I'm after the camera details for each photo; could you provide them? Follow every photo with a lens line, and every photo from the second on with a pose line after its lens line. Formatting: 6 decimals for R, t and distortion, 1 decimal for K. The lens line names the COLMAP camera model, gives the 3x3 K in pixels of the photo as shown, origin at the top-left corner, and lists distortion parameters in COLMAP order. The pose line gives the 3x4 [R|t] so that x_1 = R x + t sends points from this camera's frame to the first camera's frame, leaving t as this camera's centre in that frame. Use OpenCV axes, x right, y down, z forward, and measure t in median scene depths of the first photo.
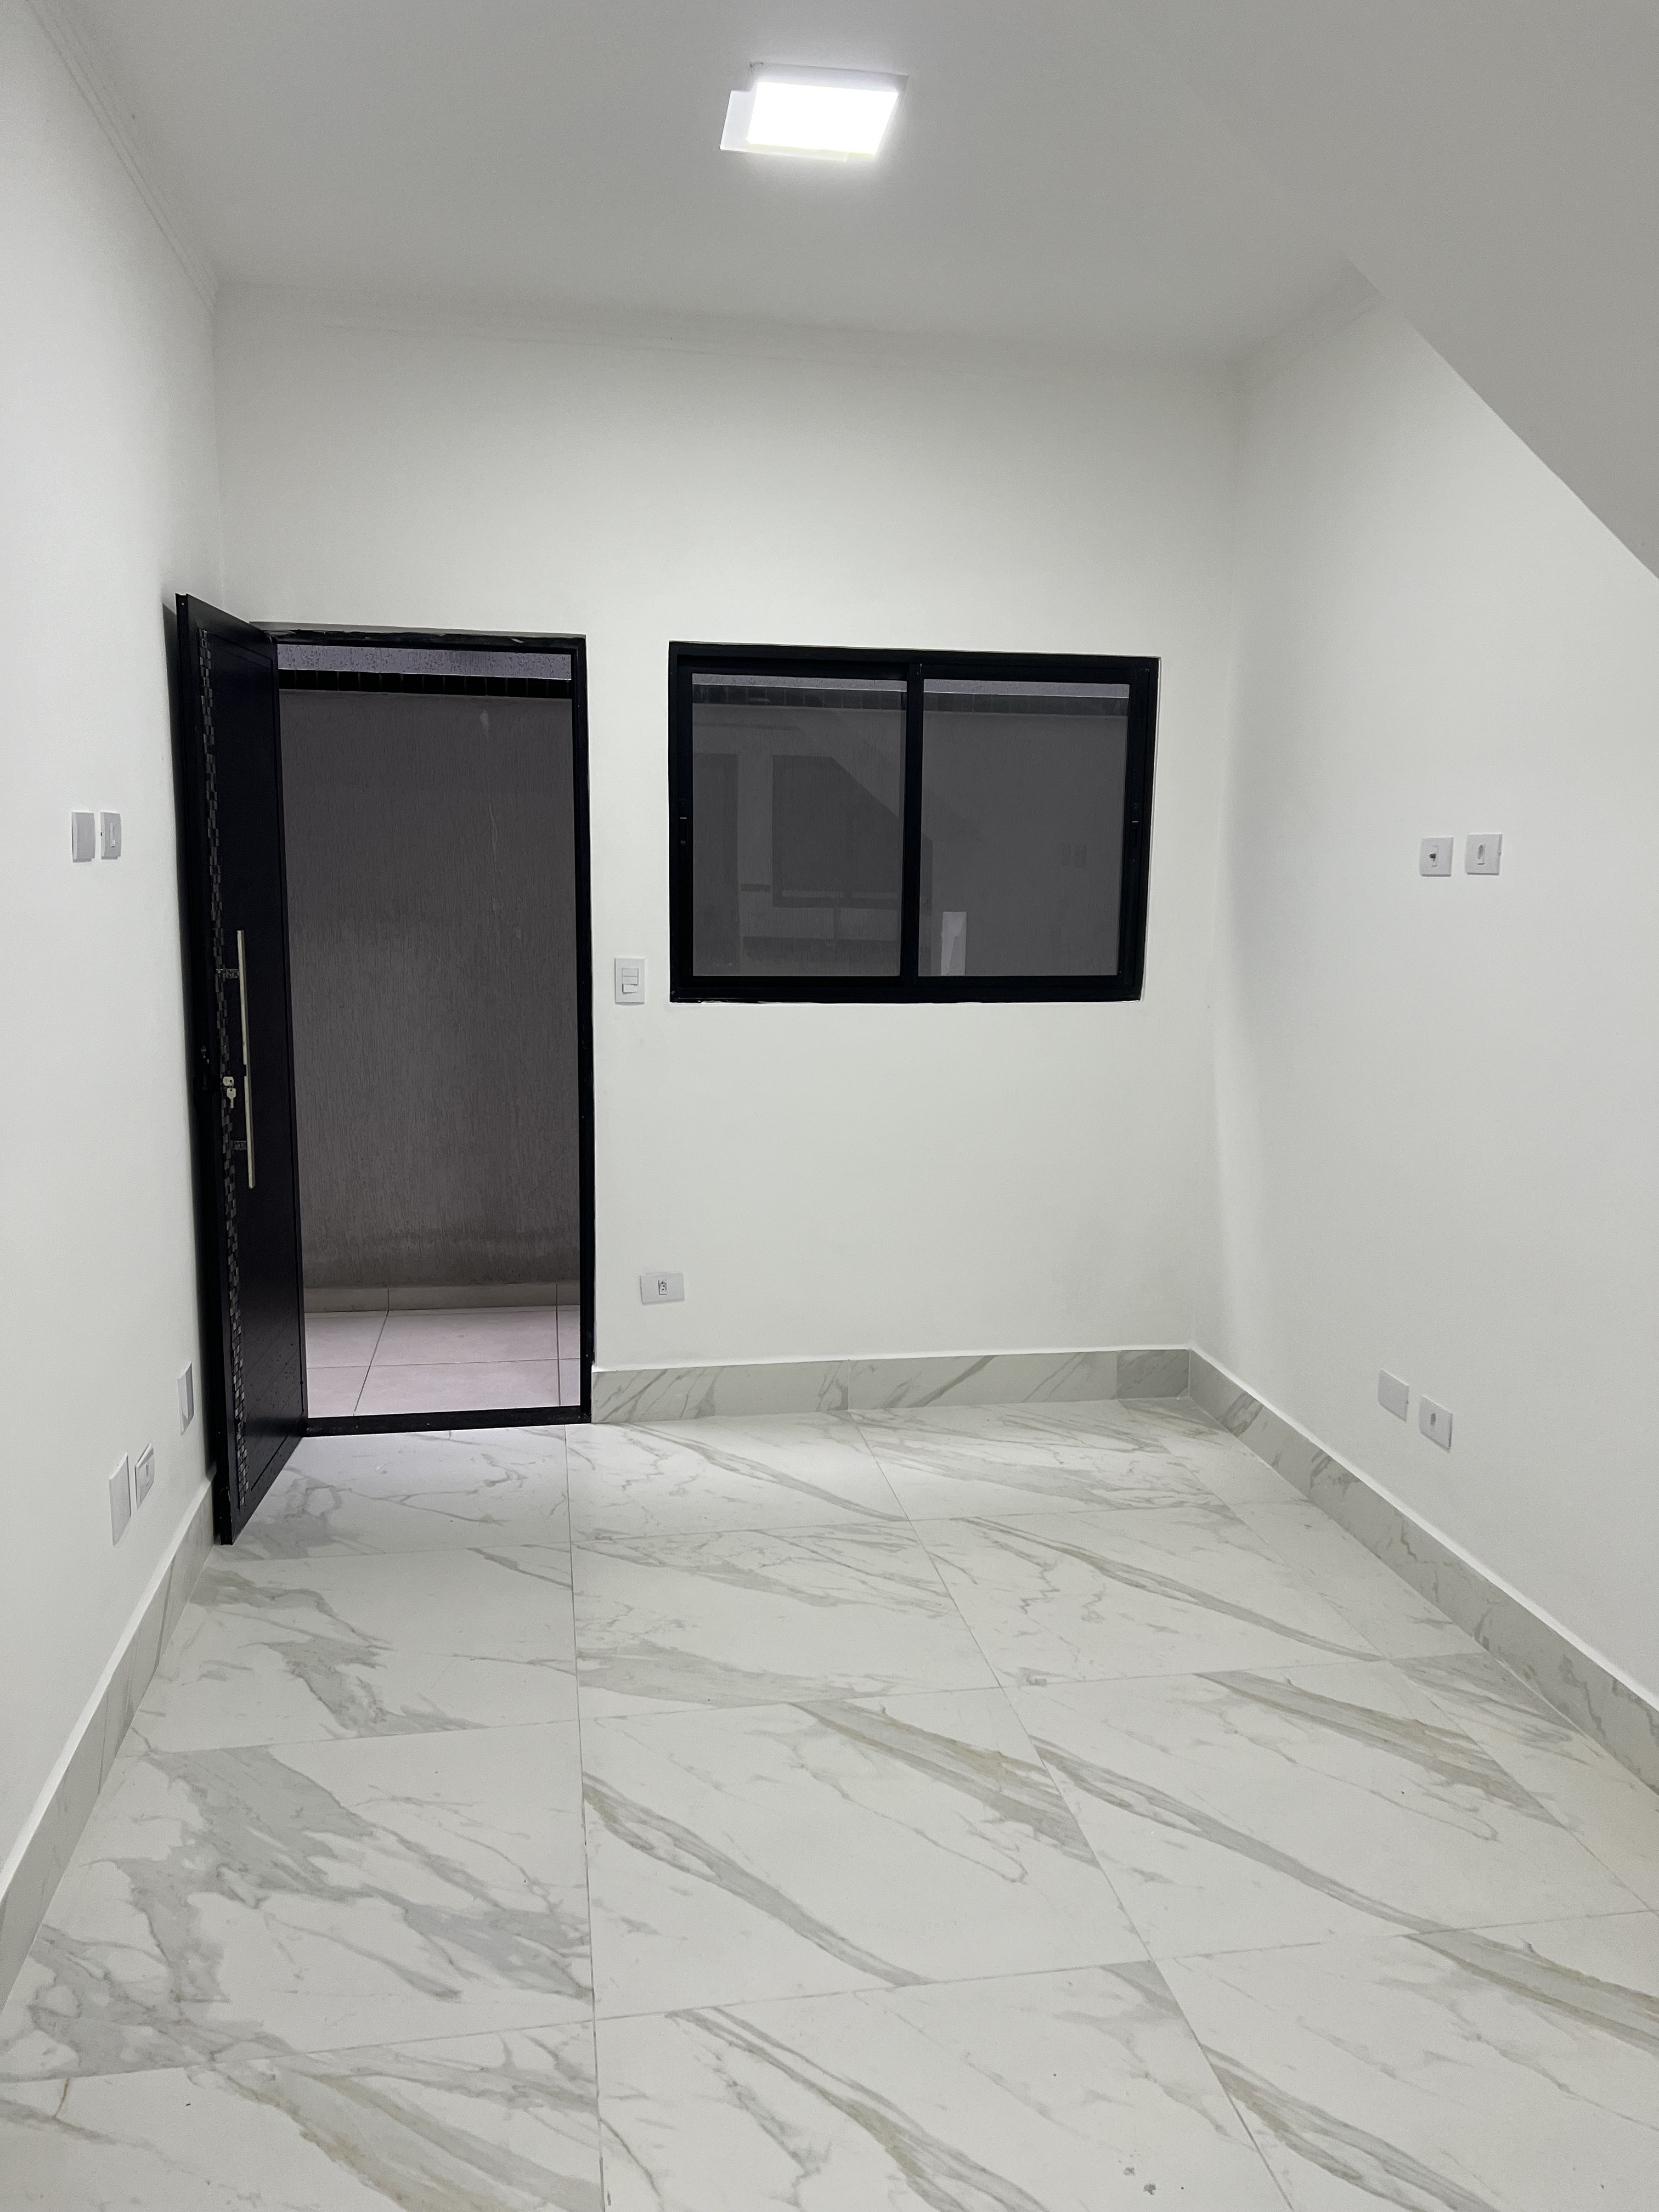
lens RADIAL K [[1633.9, 0, 797.5], [0, 1633.9, 1082.0], [0, 0, 1]] dist [0.020812, -0.004216]
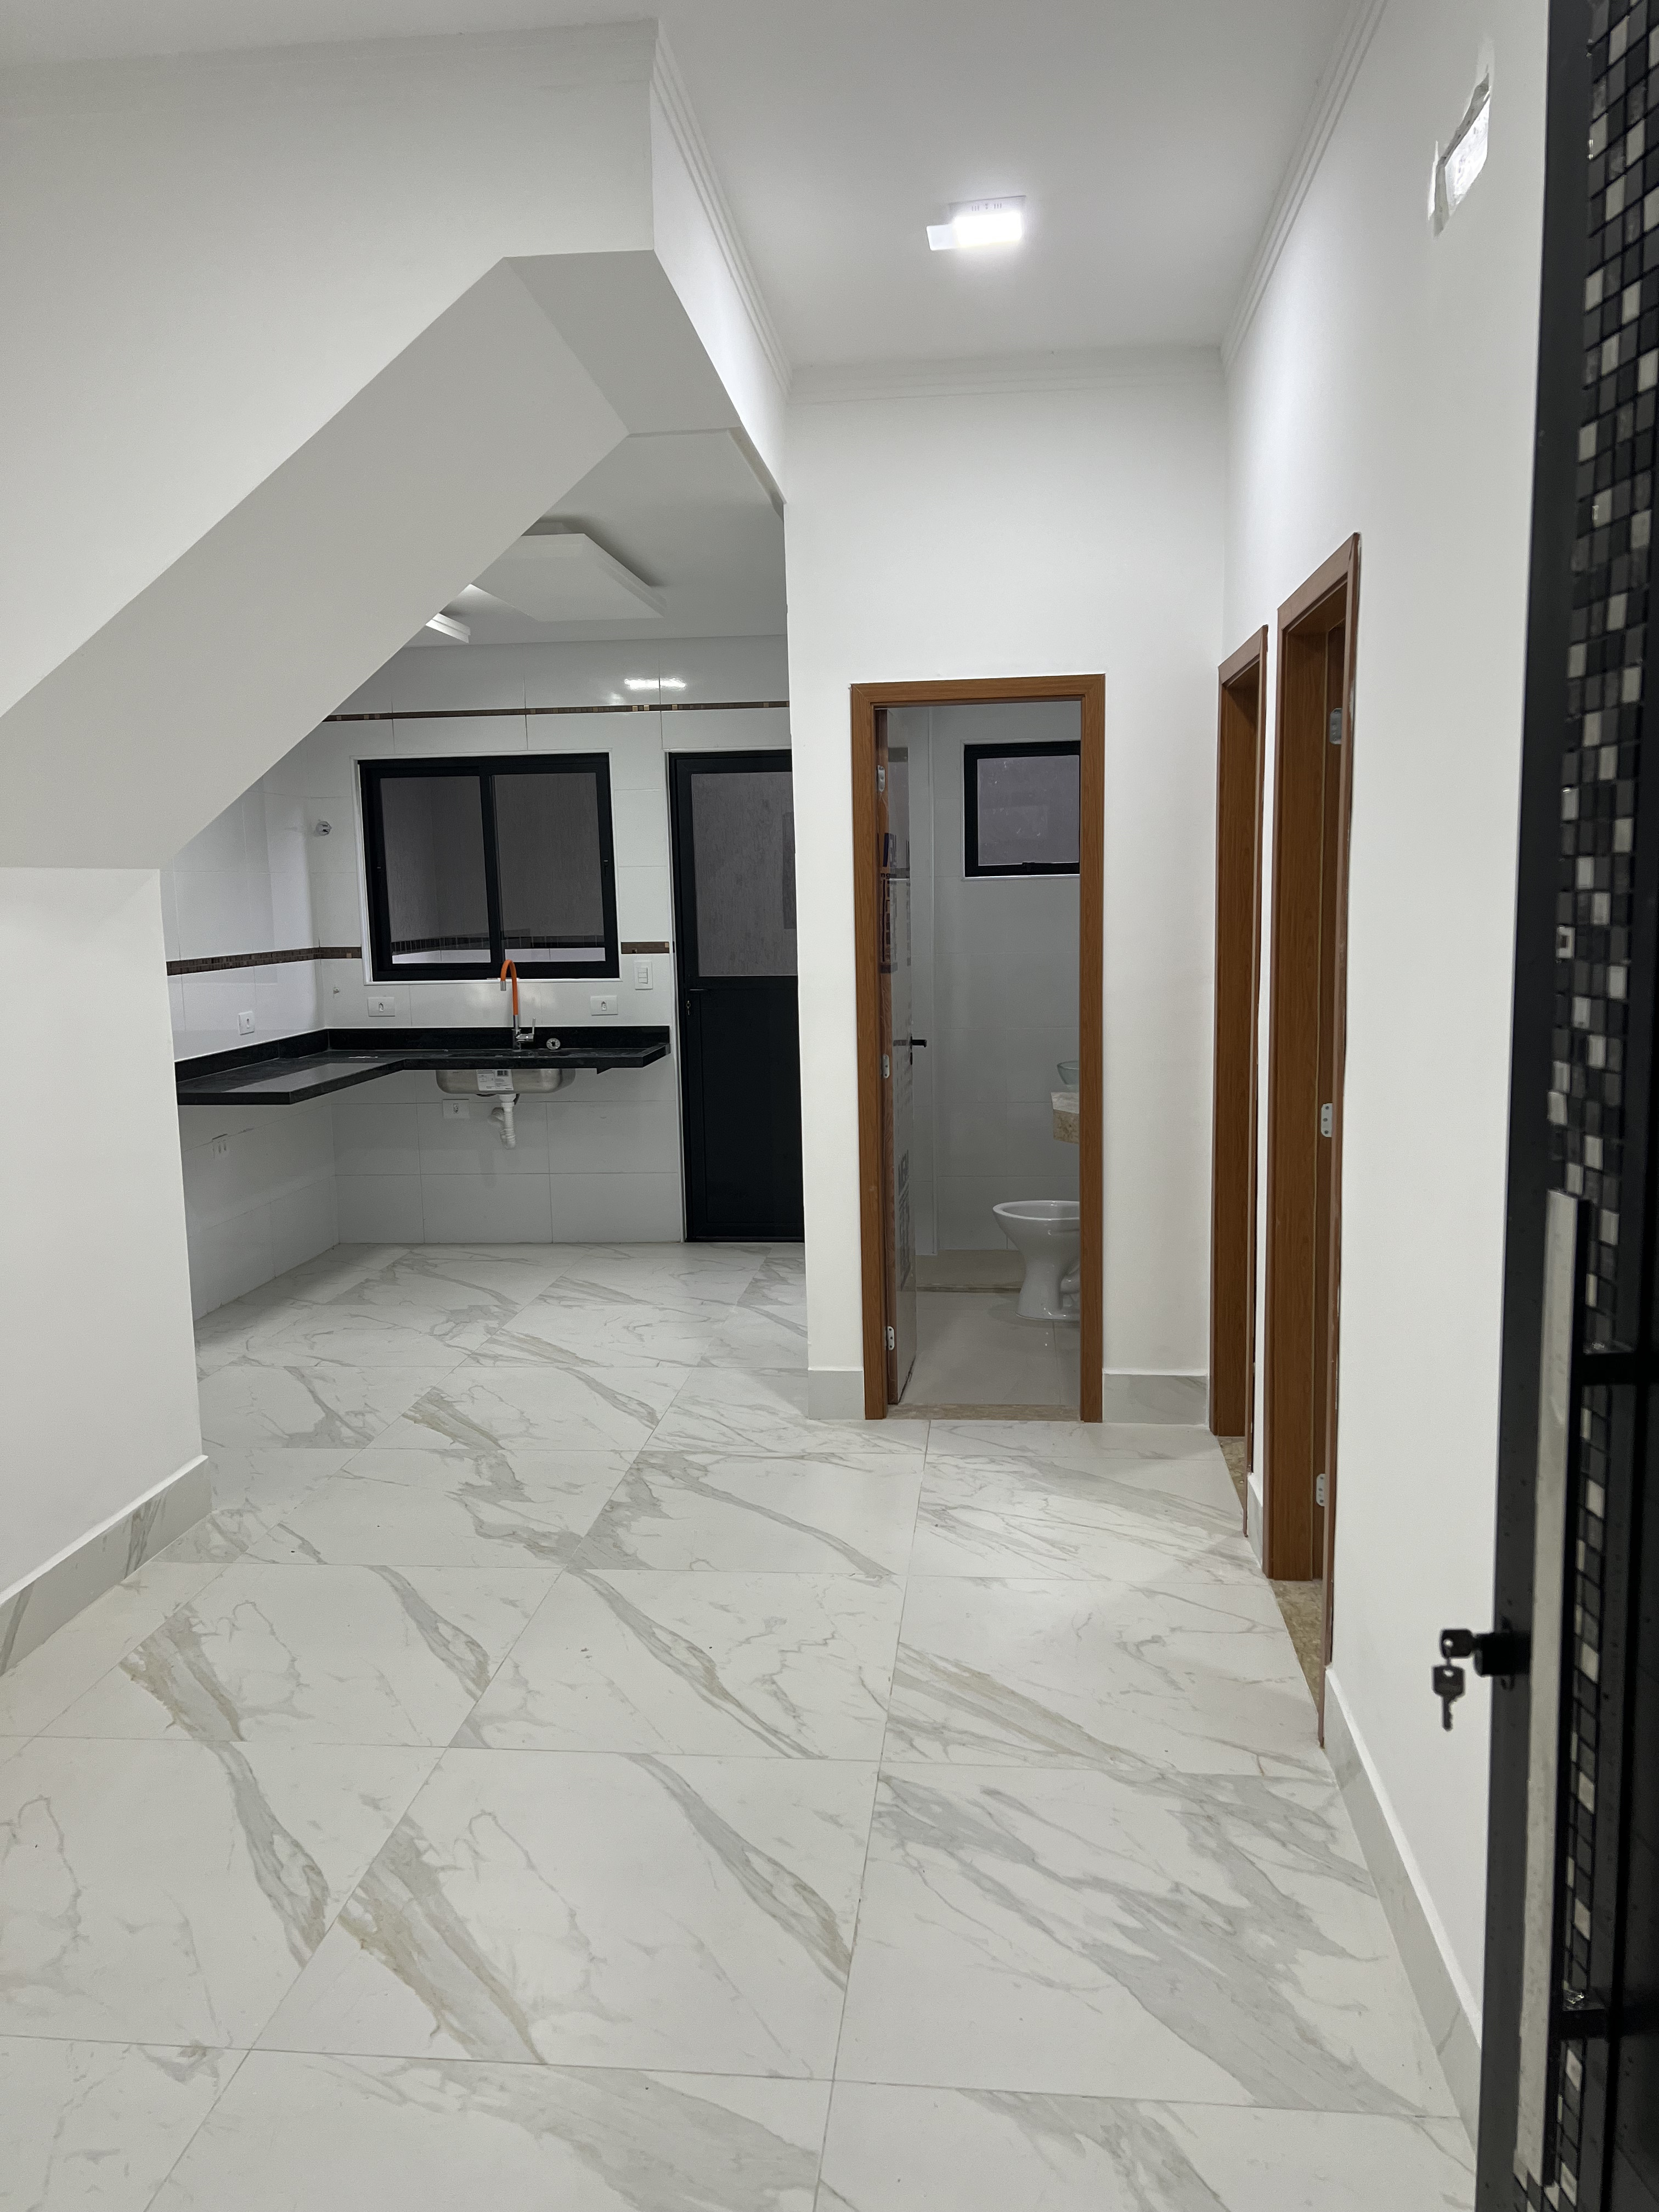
lens RADIAL K [[1606.1, 0, 829.5], [0, 1606.1, 1106.0], [0, 0, 1]] dist [0.083418, -0.129334]
pose [[-0.963461, -0.029392, 0.266231, -0.380452], [0.046702, 0.960301, 0.275027, -0.270054], [-0.263745, 0.277412, -0.923840, 1.893881]]
